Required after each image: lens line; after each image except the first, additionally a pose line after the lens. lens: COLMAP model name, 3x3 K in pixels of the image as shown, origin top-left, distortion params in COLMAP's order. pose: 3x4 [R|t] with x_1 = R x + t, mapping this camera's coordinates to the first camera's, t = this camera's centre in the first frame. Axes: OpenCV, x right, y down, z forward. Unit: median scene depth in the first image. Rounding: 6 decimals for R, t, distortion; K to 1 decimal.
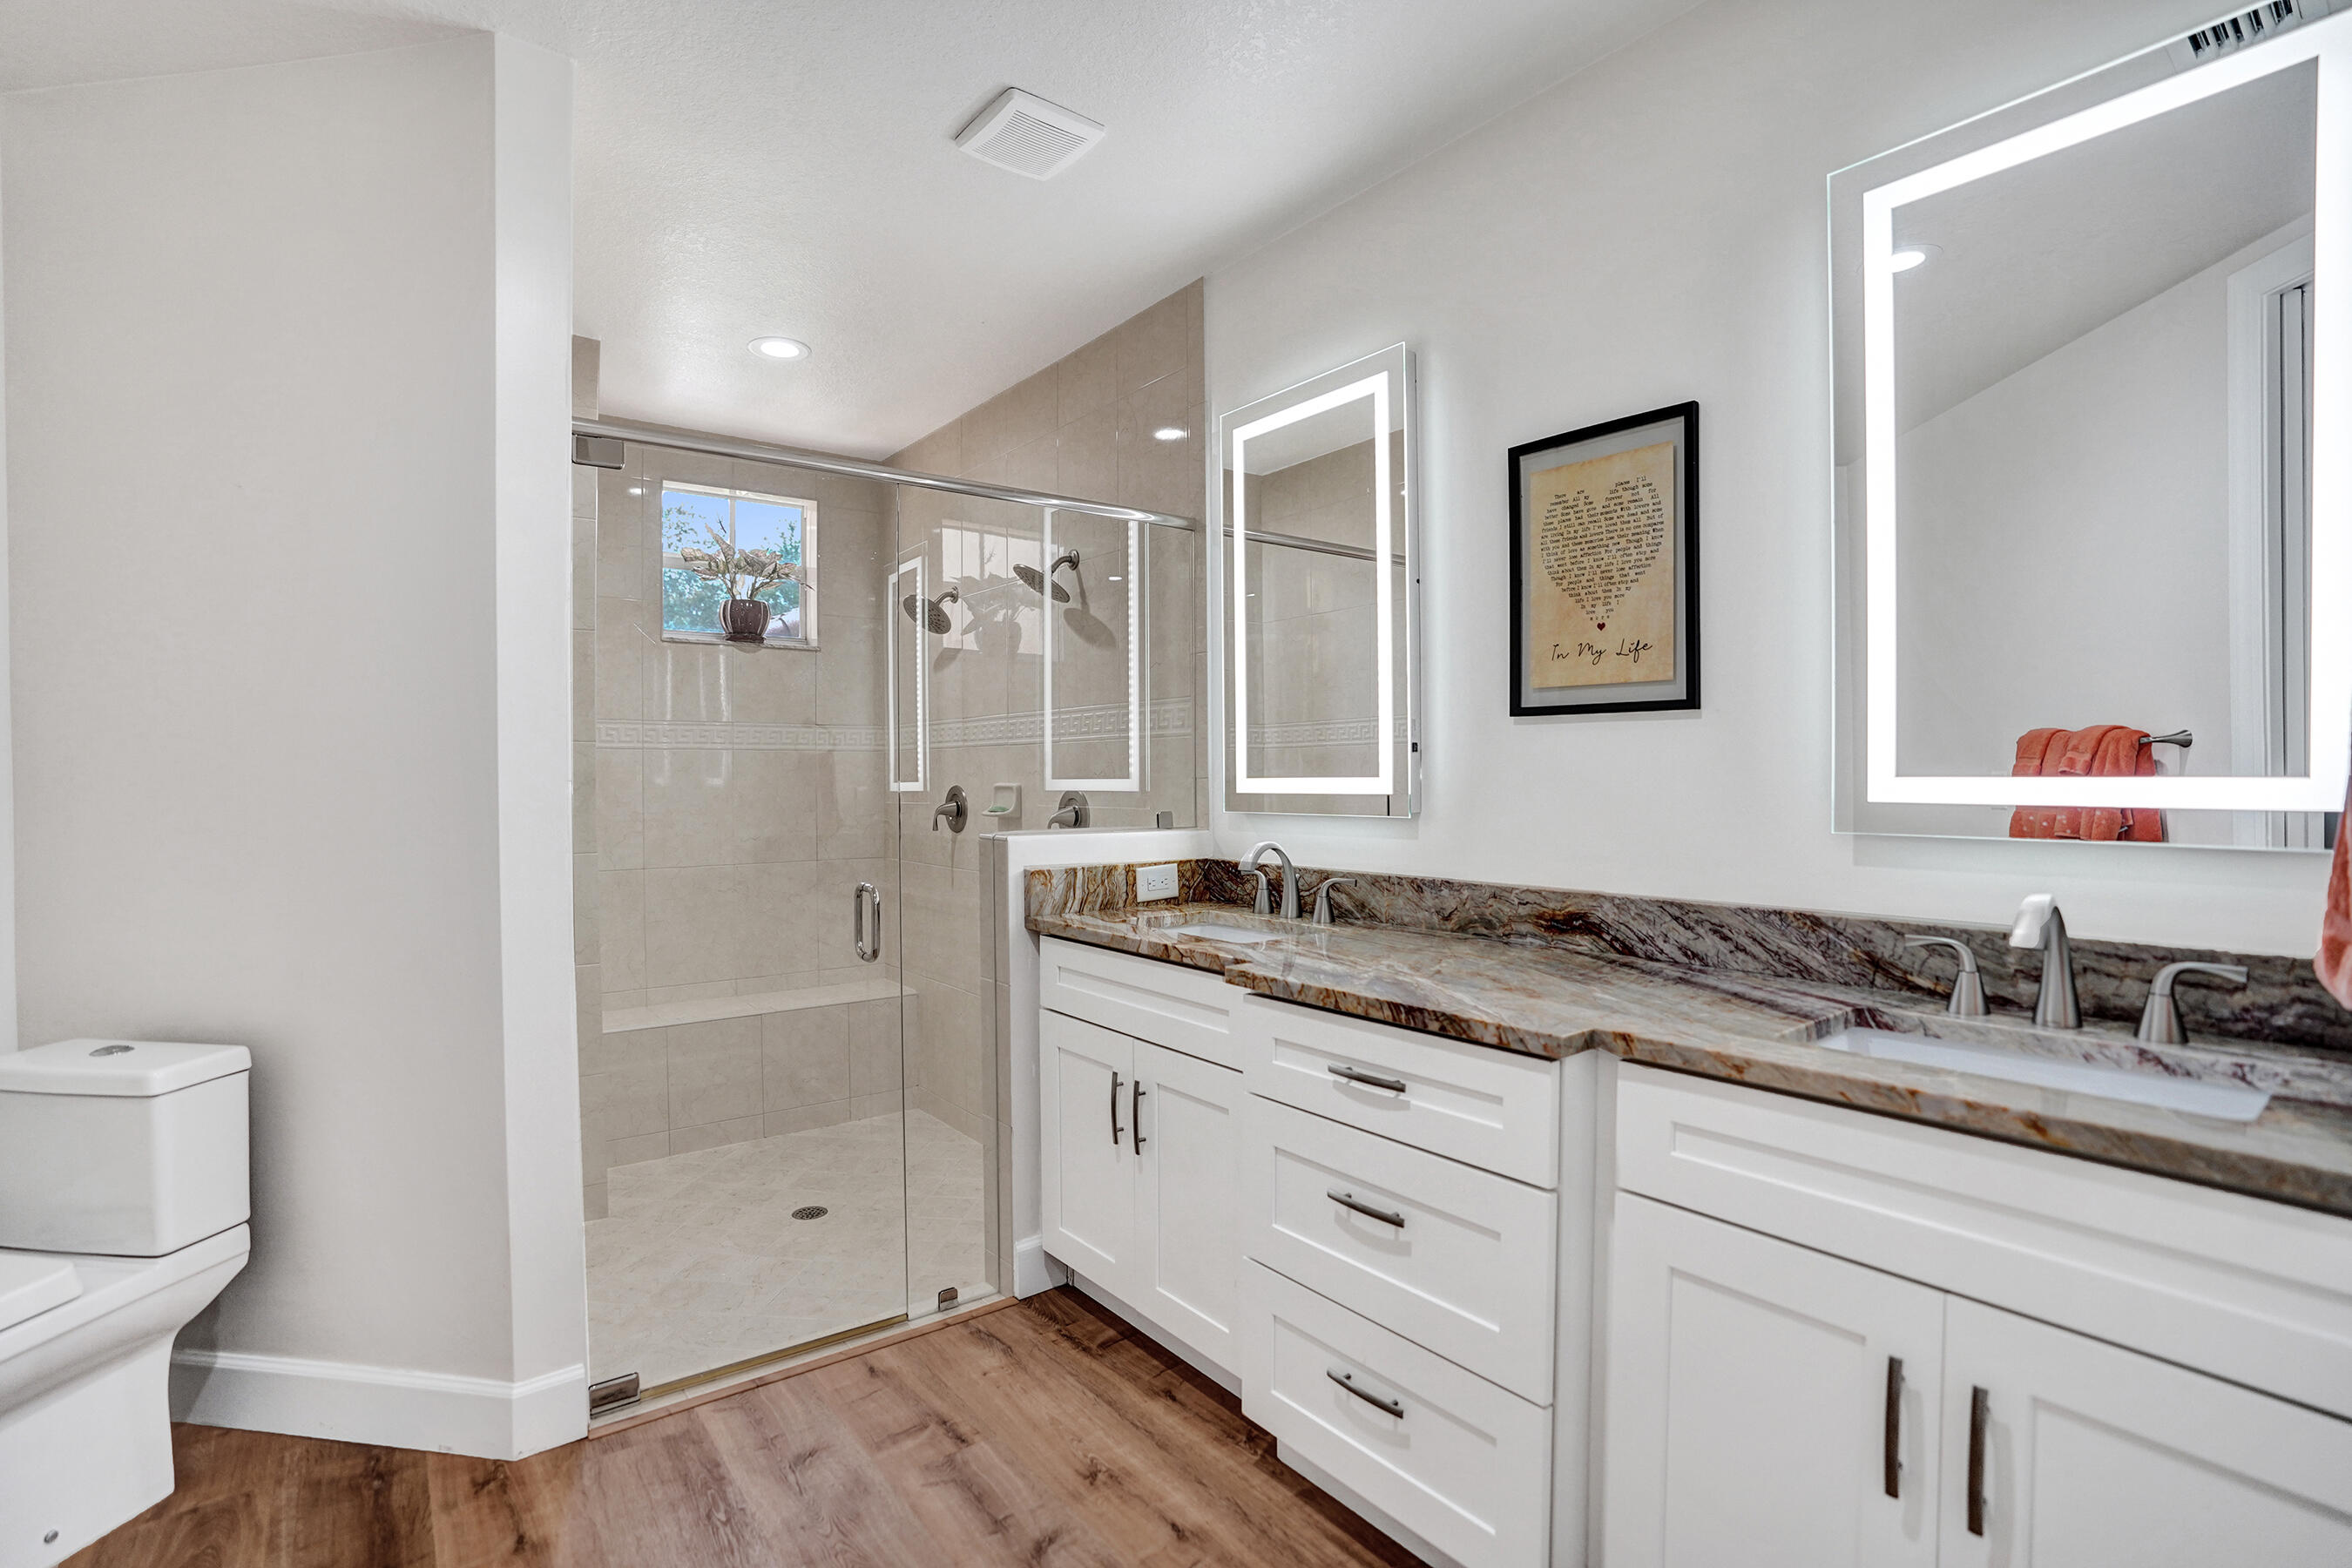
lens RADIAL K [[1095.6, 0, 1170.2], [0, 1095.6, 781.1], [0, 0, 1]] dist [-0.059513, 0.021120]
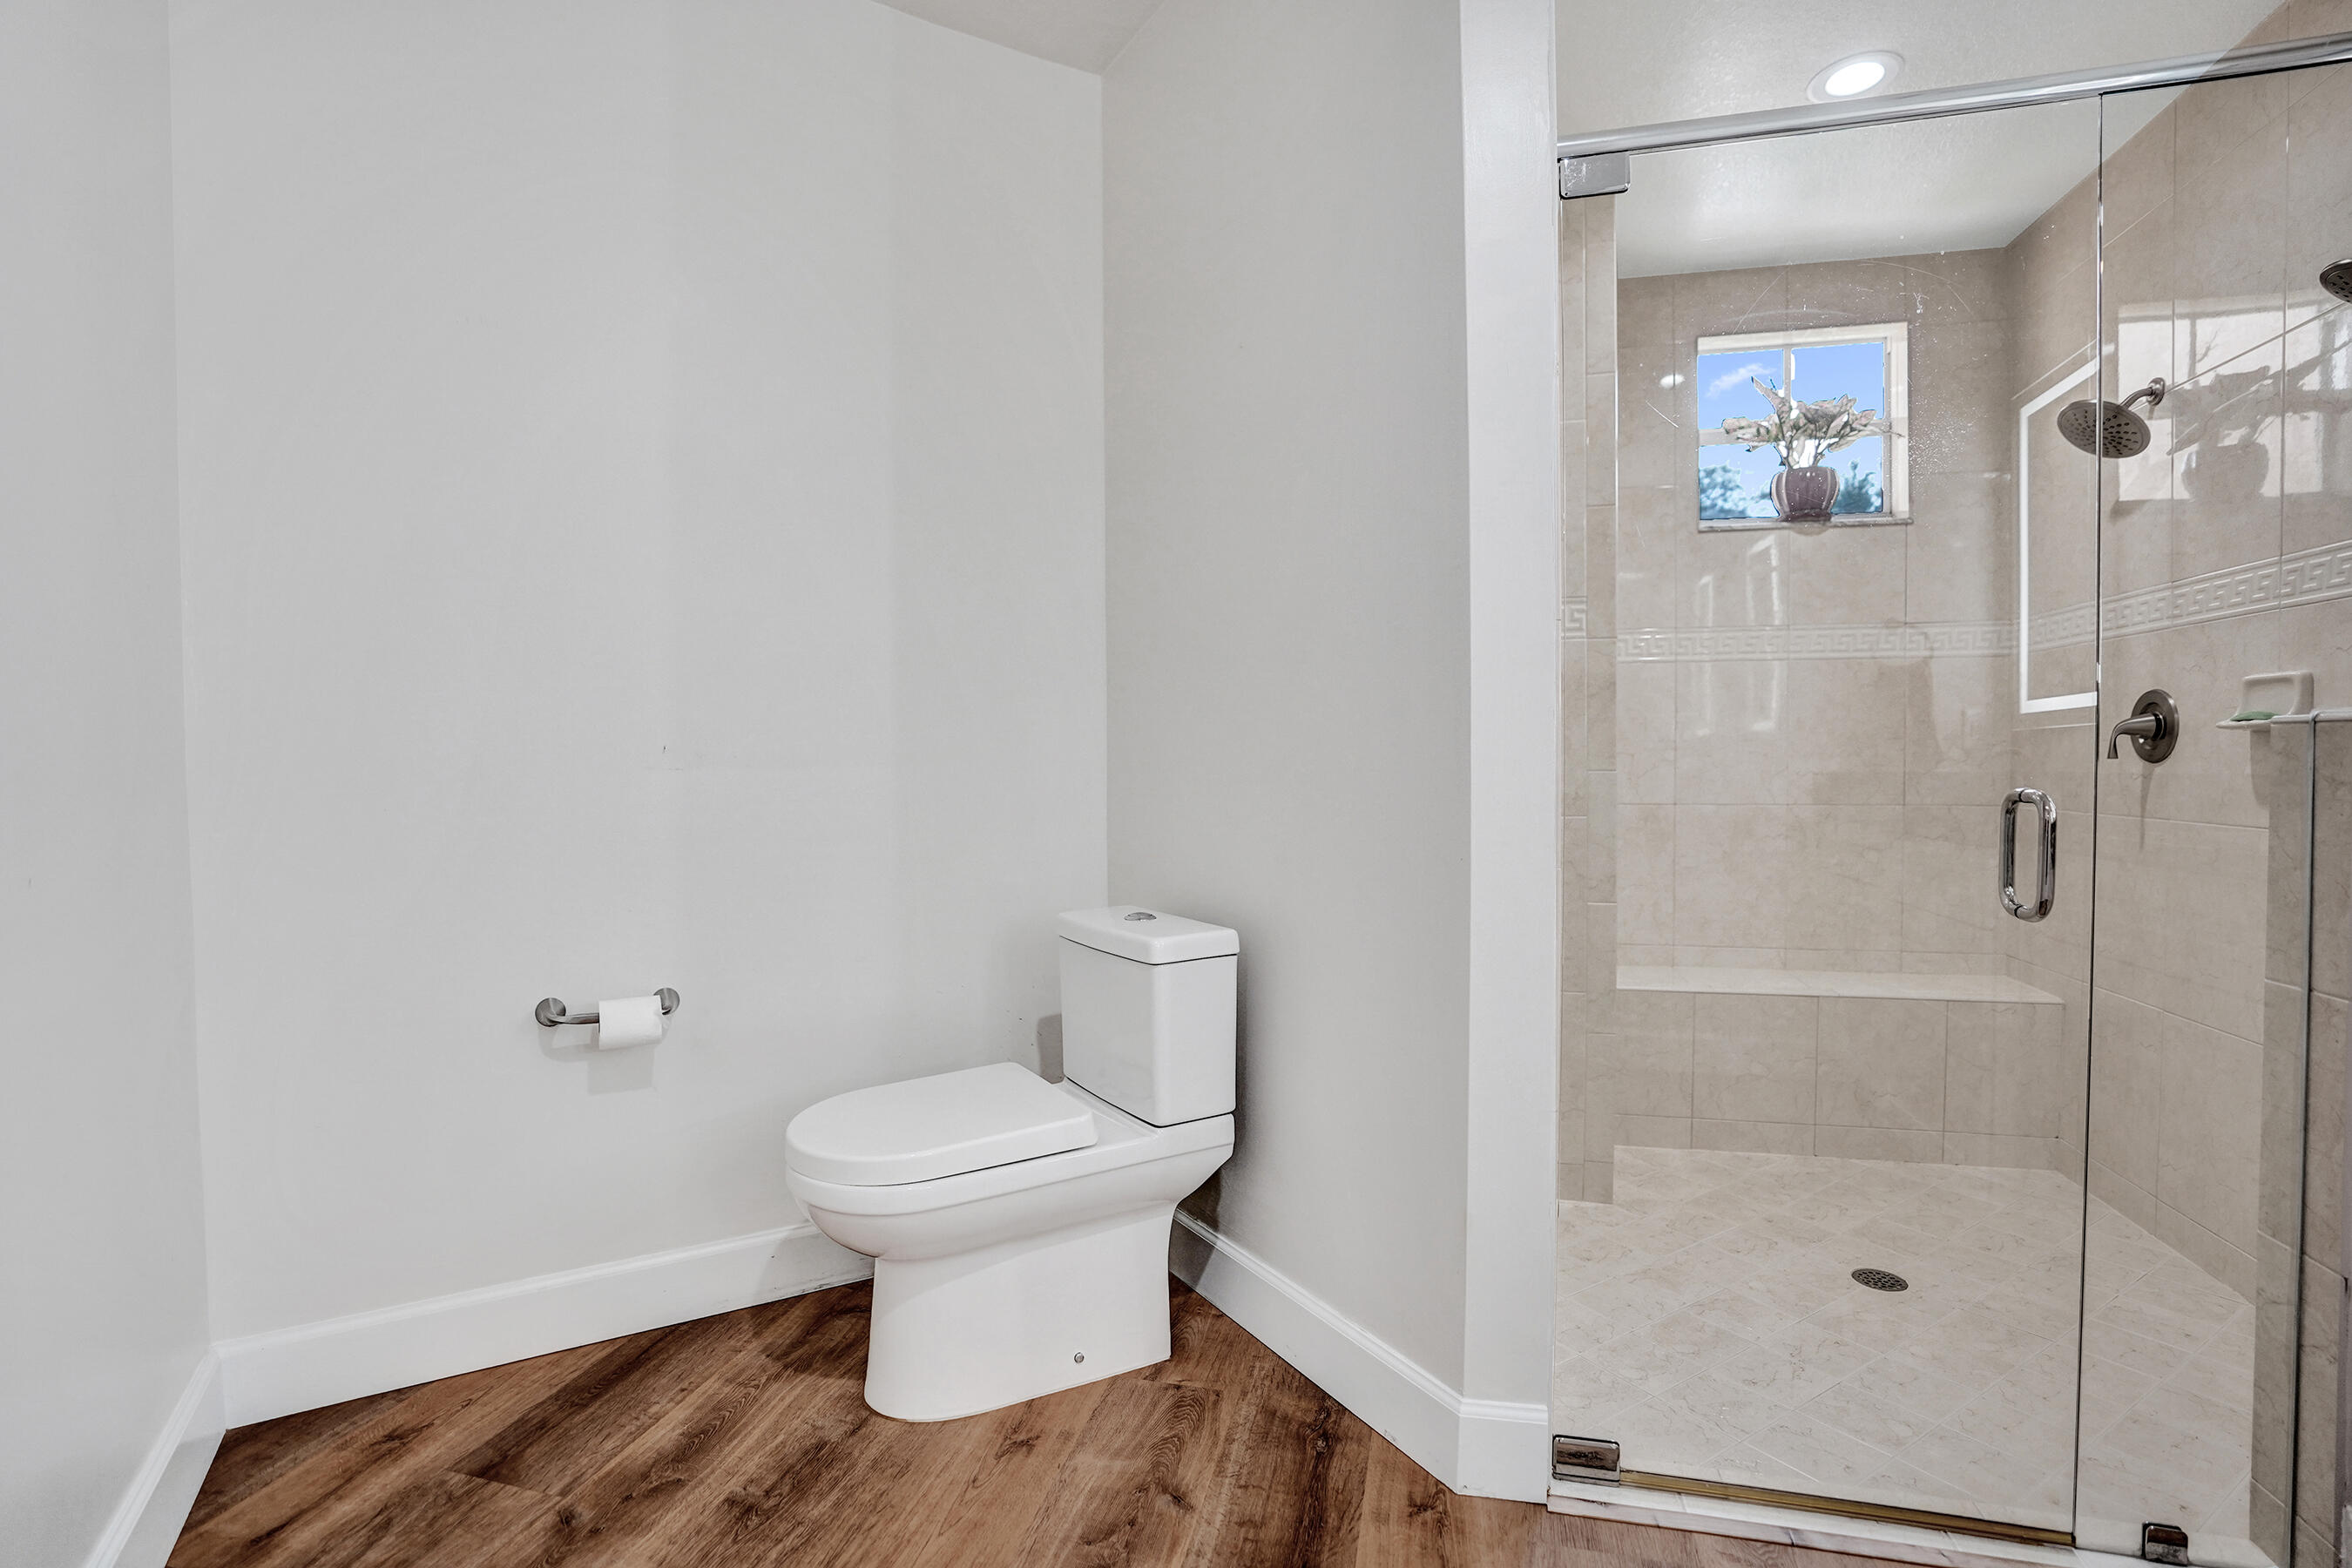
lens RADIAL K [[1095.6, 0, 1172.5], [0, 1095.6, 792.9], [0, 0, 1]] dist [-0.059513, 0.021120]
pose [[0.622759, 0.026529, -0.781964, -0.142658], [-0.002381, 0.999485, 0.032013, 0.095937], [0.782410, -0.018075, 0.622501, 0.343825]]
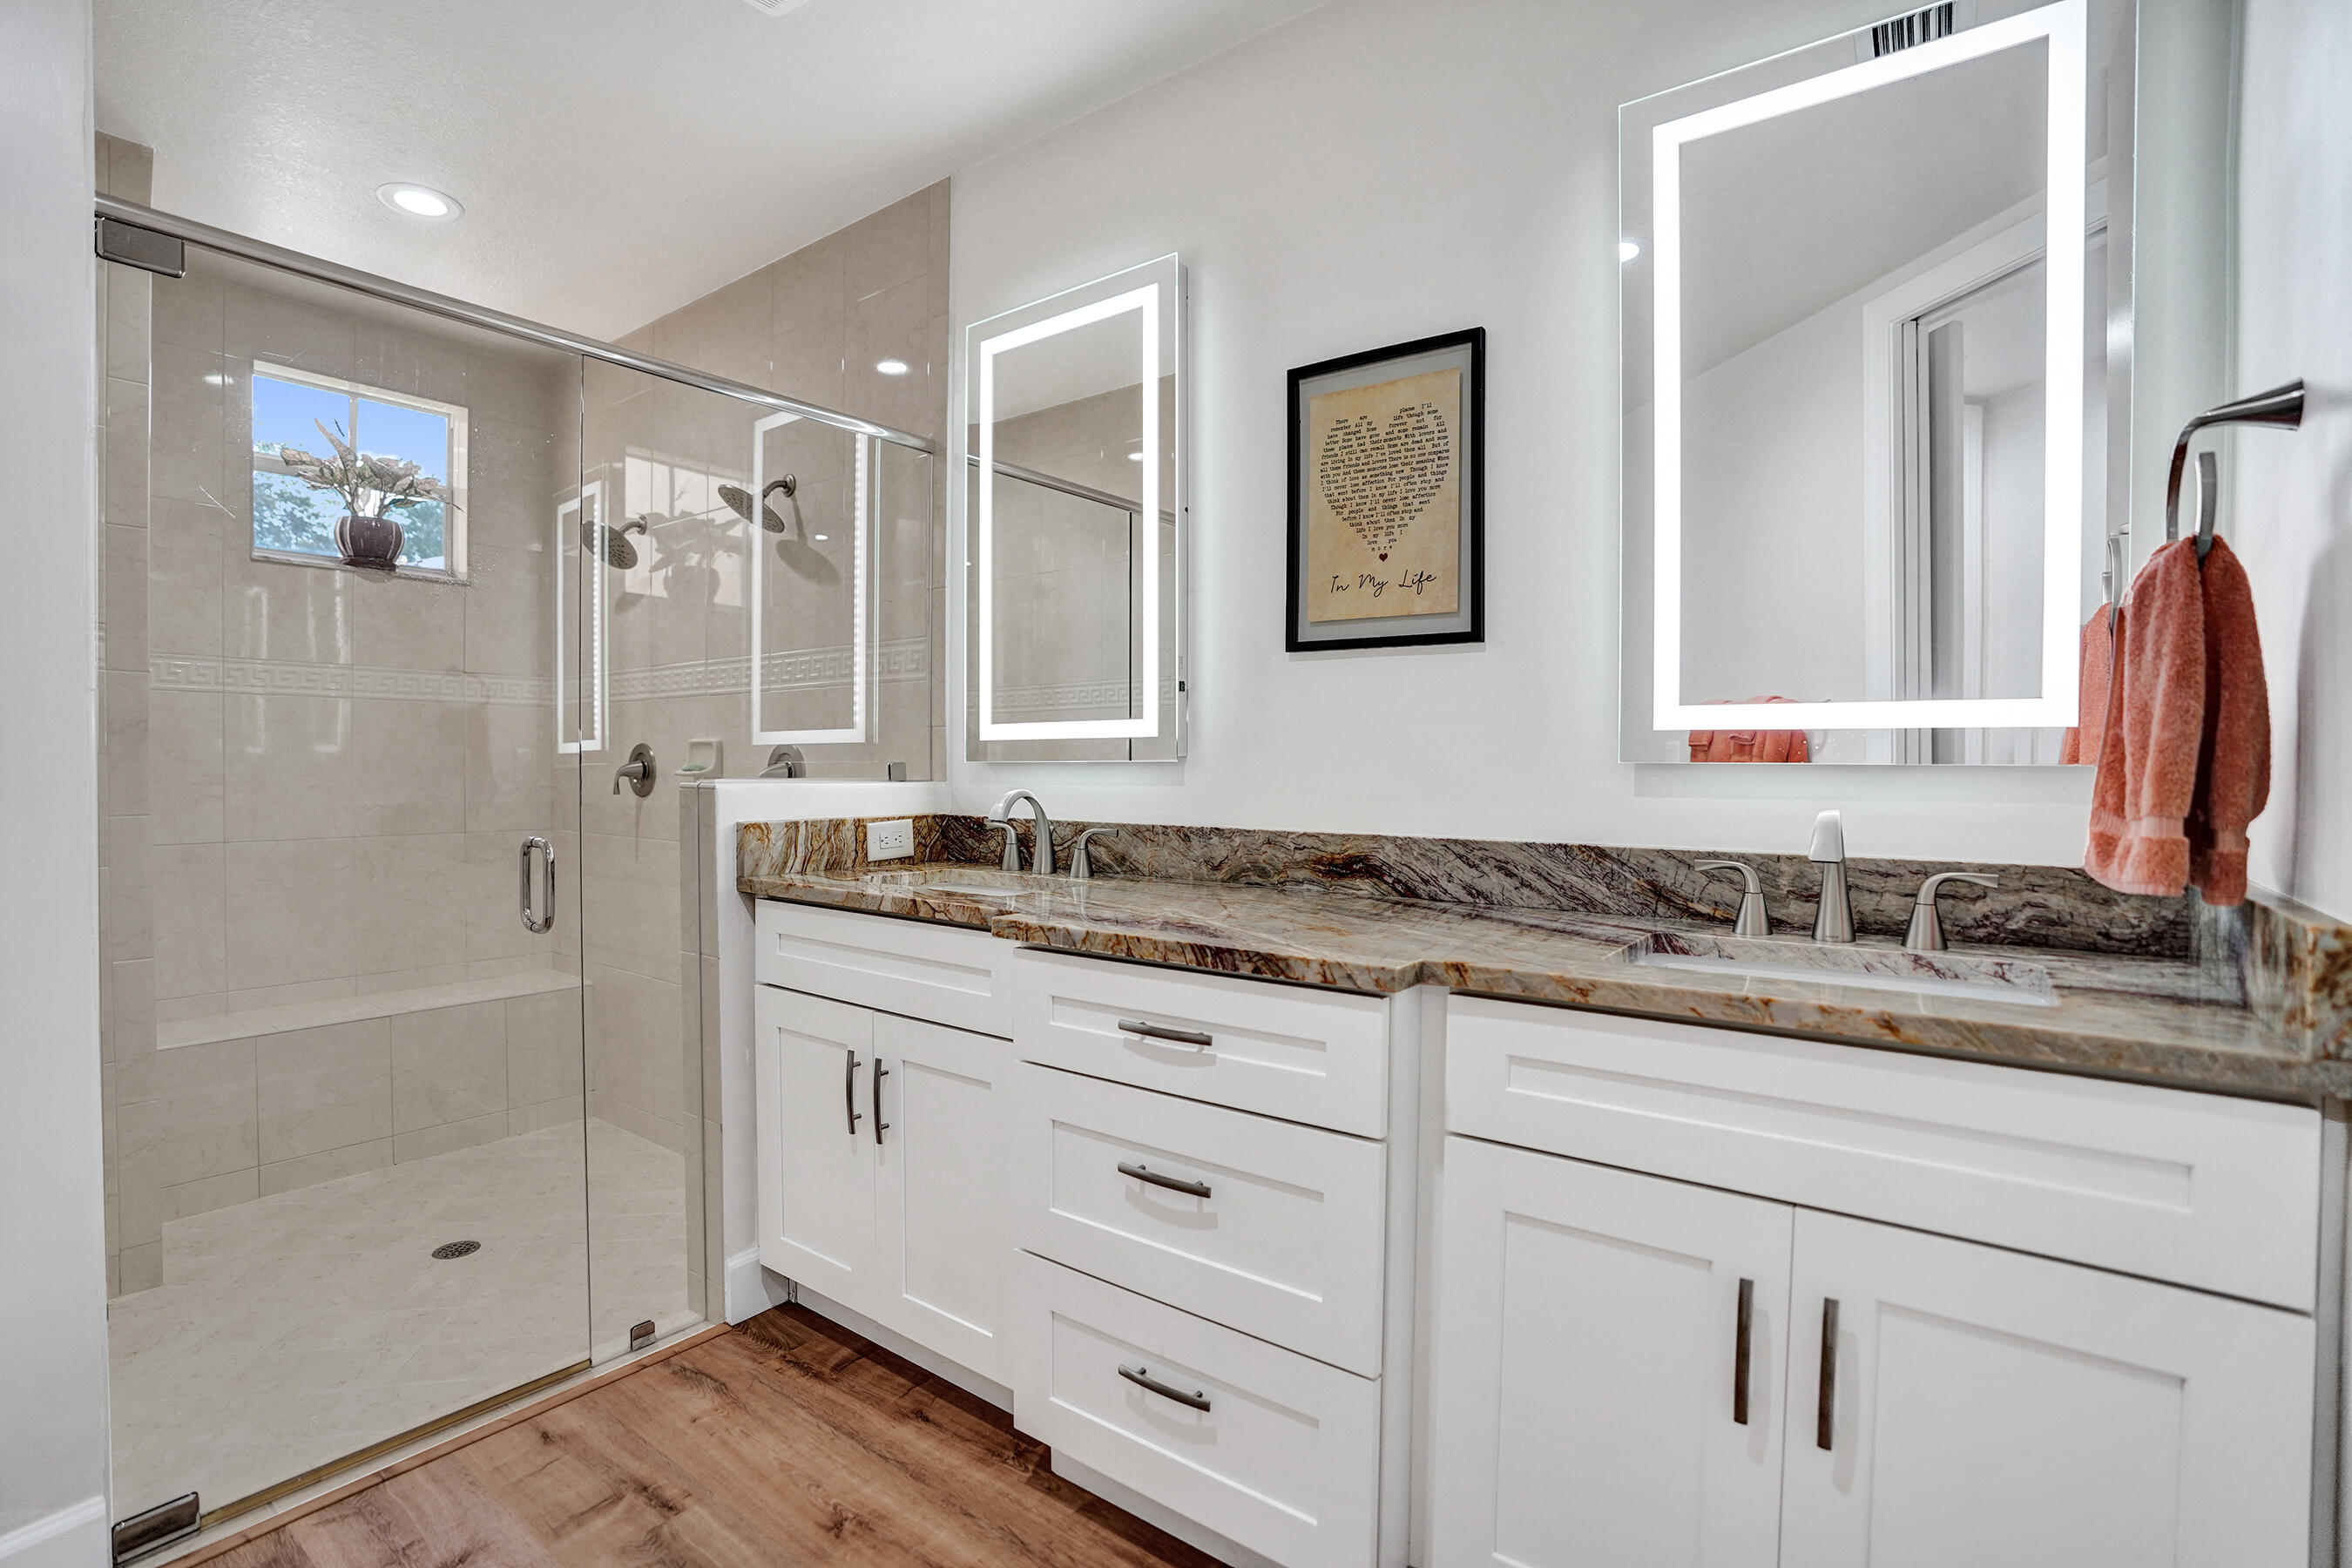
lens RADIAL K [[1095.6, 0, 1165.2], [0, 1095.6, 775.1], [0, 0, 1]] dist [-0.059513, 0.021120]
pose [[0.964154, 0.005520, 0.265285, -0.046153], [-0.006613, 0.999973, 0.003227, 0.049911], [-0.265260, -0.004866, 0.964165, 0.119347]]
